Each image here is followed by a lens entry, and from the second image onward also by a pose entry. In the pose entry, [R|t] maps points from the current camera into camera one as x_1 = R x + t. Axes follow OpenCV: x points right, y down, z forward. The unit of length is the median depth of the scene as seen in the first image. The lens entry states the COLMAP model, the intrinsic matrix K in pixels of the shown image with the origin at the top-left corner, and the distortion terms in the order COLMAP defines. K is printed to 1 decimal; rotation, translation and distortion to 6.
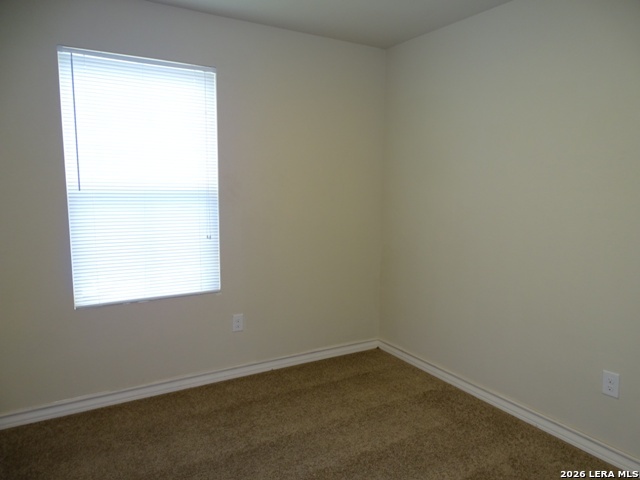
lens RADIAL K [[454.2, 0, 320.0], [0, 454.2, 240.0], [0, 0, 1]] dist [-0.003485, 0.001202]
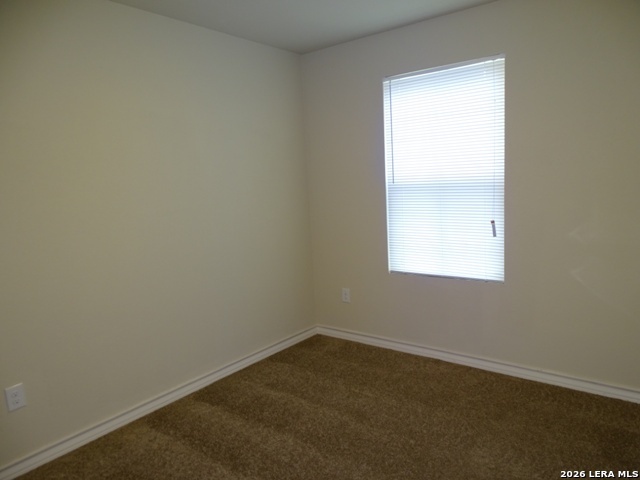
lens RADIAL K [[454.2, 0, 320.0], [0, 454.2, 240.0], [0, 0, 1]] dist [-0.003485, 0.001202]
pose [[0.349314, 0.104682, -0.931140, 0.637432], [-0.052753, 0.994361, 0.091999, -0.055534], [0.935520, 0.016984, 0.352866, 0.331353]]
